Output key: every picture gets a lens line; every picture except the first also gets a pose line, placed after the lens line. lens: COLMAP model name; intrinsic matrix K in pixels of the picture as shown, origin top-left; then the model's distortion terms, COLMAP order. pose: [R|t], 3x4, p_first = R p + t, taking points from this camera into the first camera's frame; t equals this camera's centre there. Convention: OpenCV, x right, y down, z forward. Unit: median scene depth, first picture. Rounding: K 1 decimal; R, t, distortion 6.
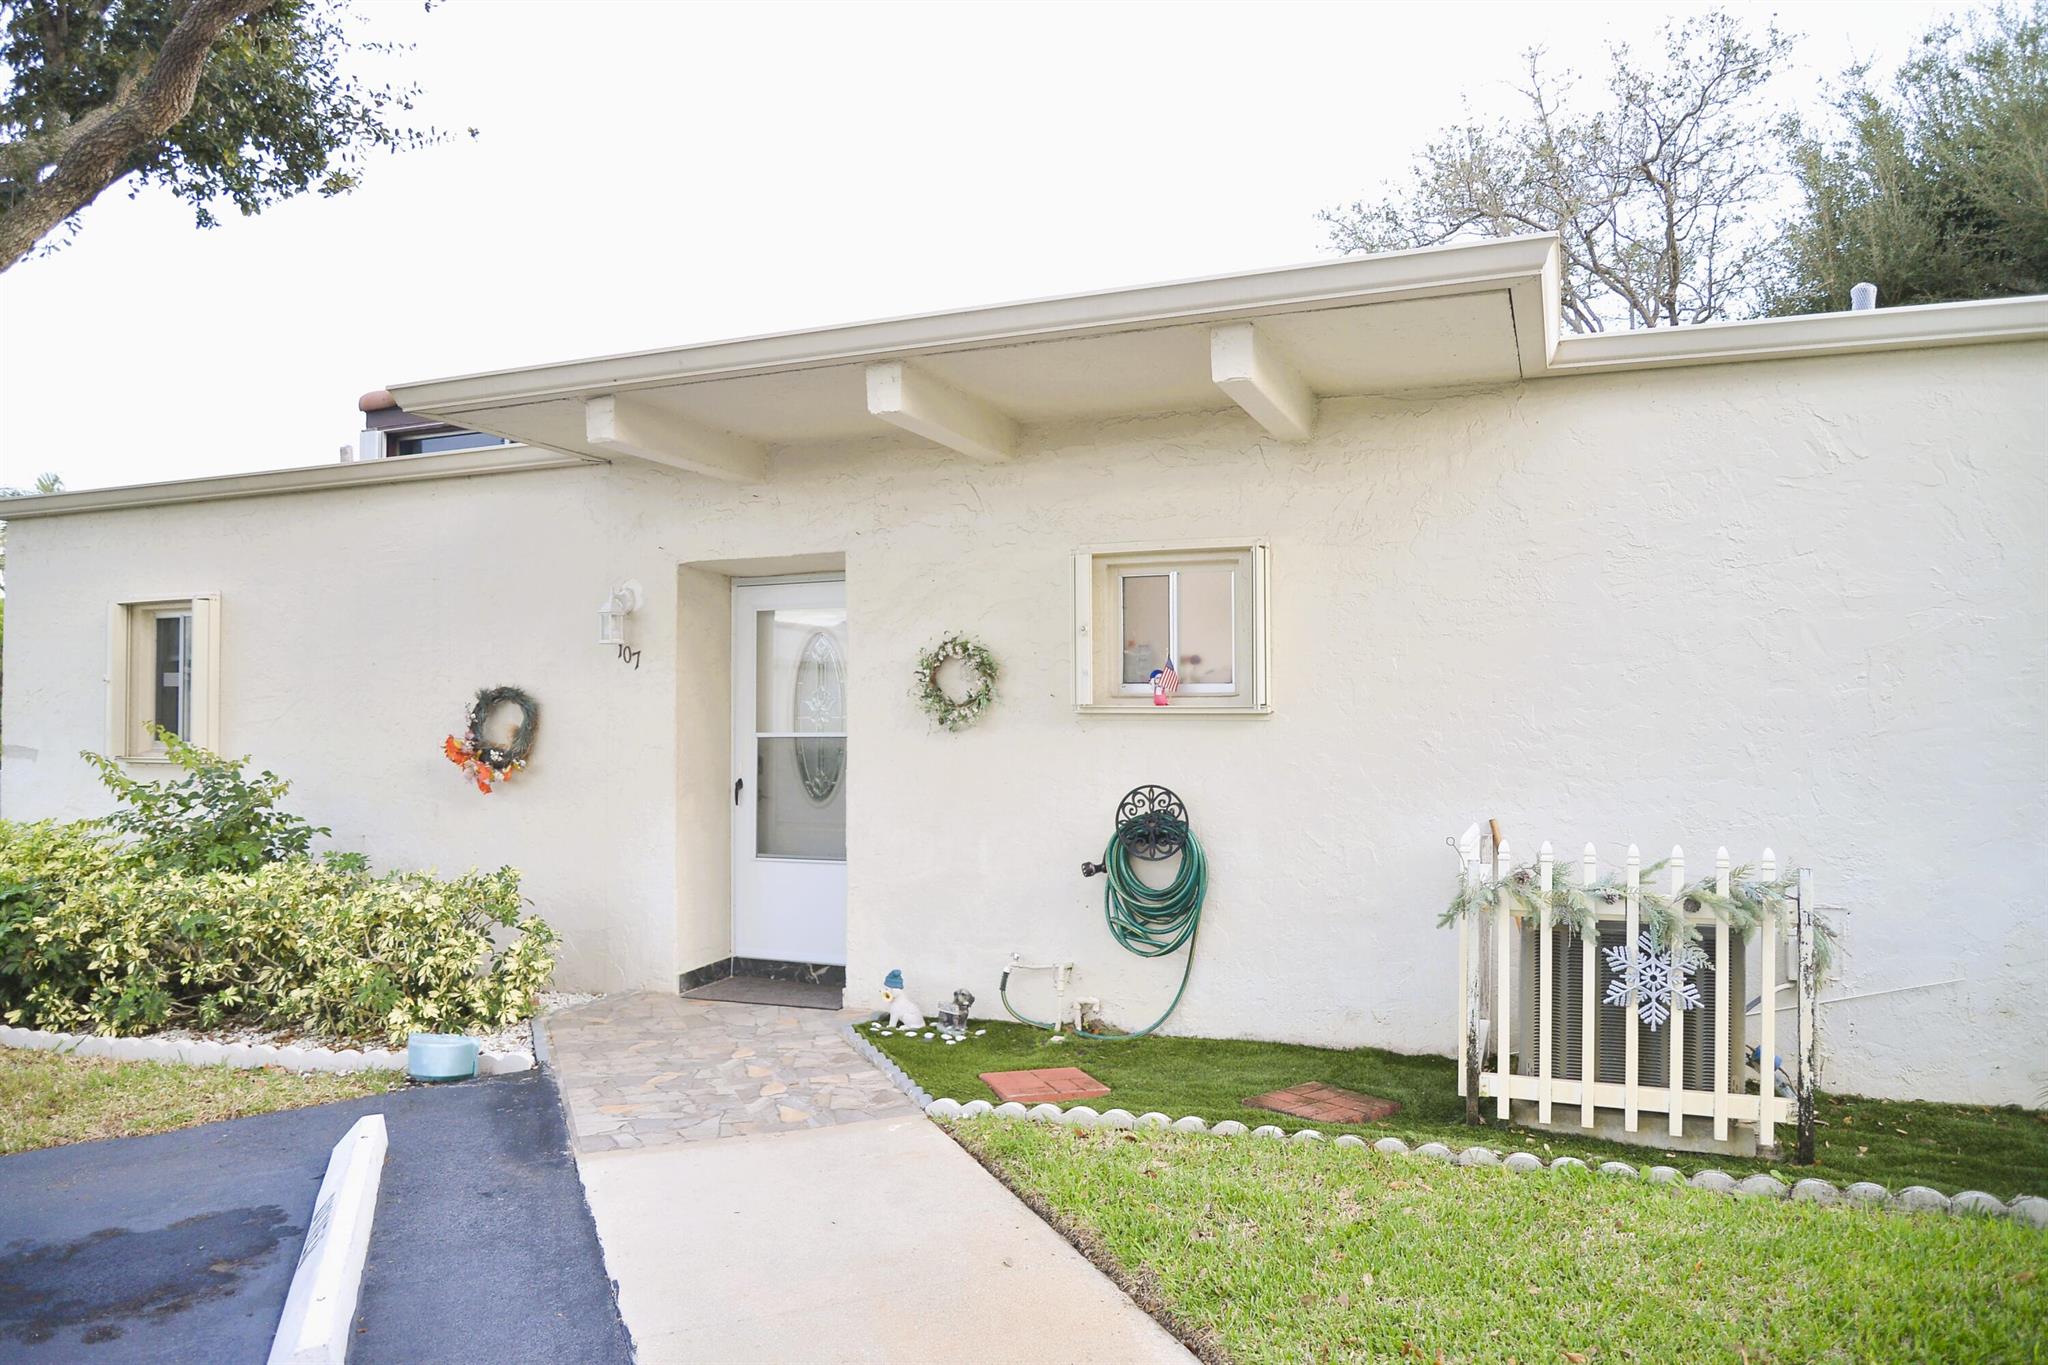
lens RADIAL K [[1416.1, 0, 1026.0], [0, 1416.1, 691.6], [0, 0, 1]] dist [-0.001463, -0.005103]
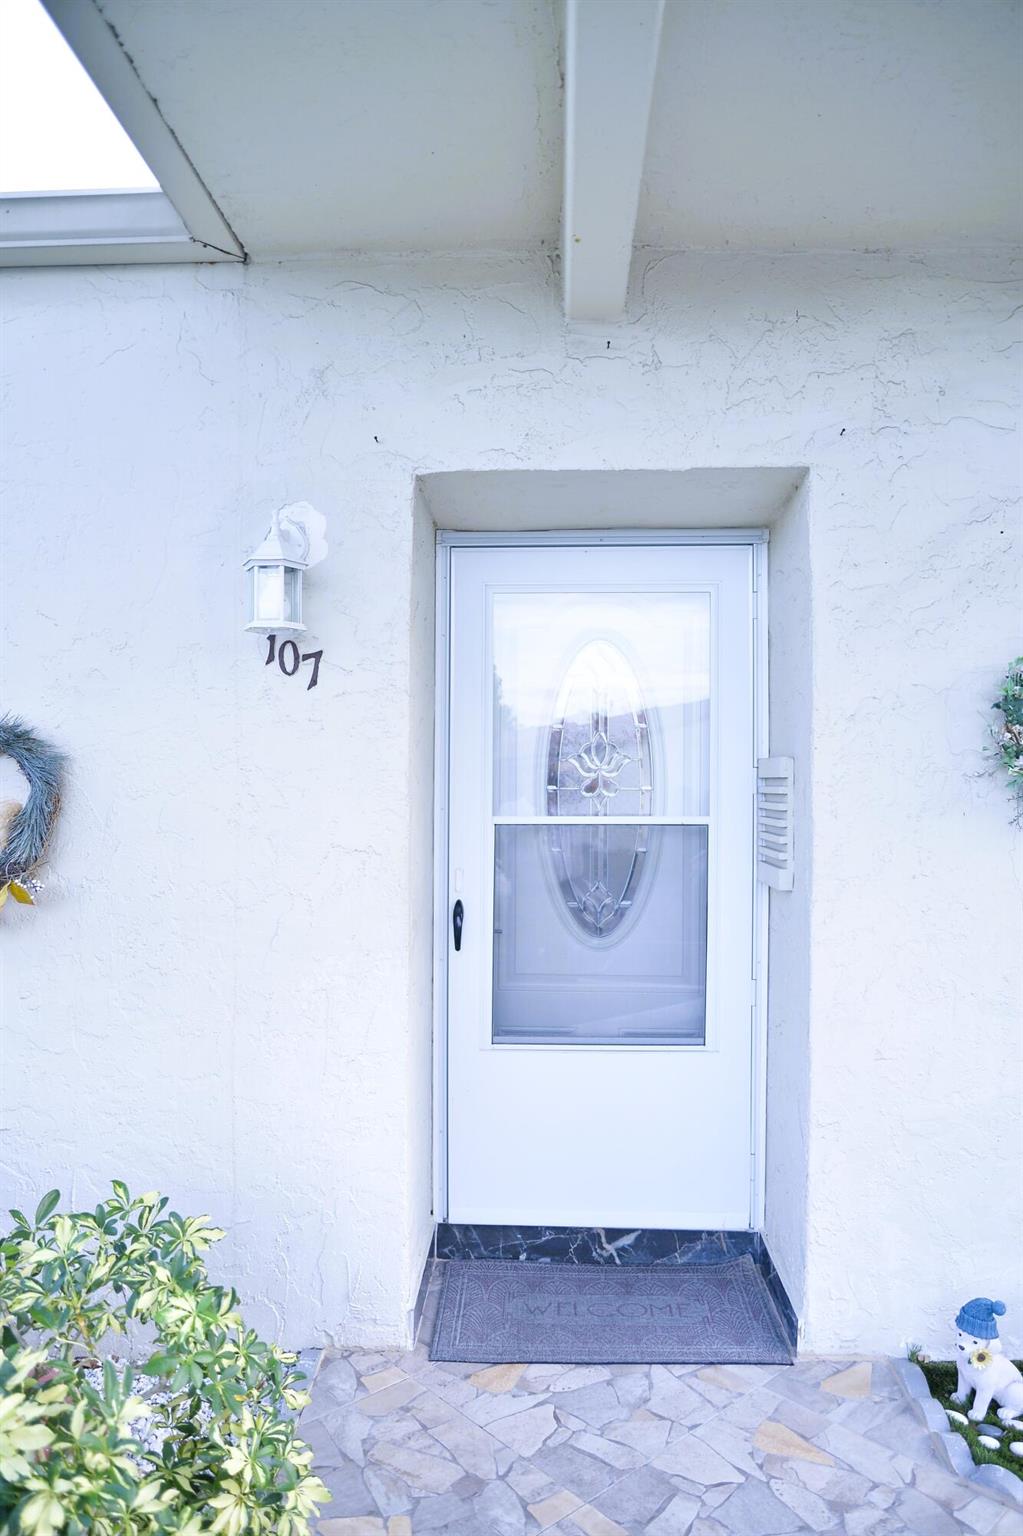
lens RADIAL K [[1012.5, 0, 511.5], [0, 1012.5, 768.0], [0, 0, 1]] dist [-0.050200, -0.000260]
pose [[0.937770, 0.008452, 0.347154, -0.325271], [-0.011093, 0.999923, 0.005623, 0.008288], [-0.347079, -0.009124, 0.937791, 0.644925]]
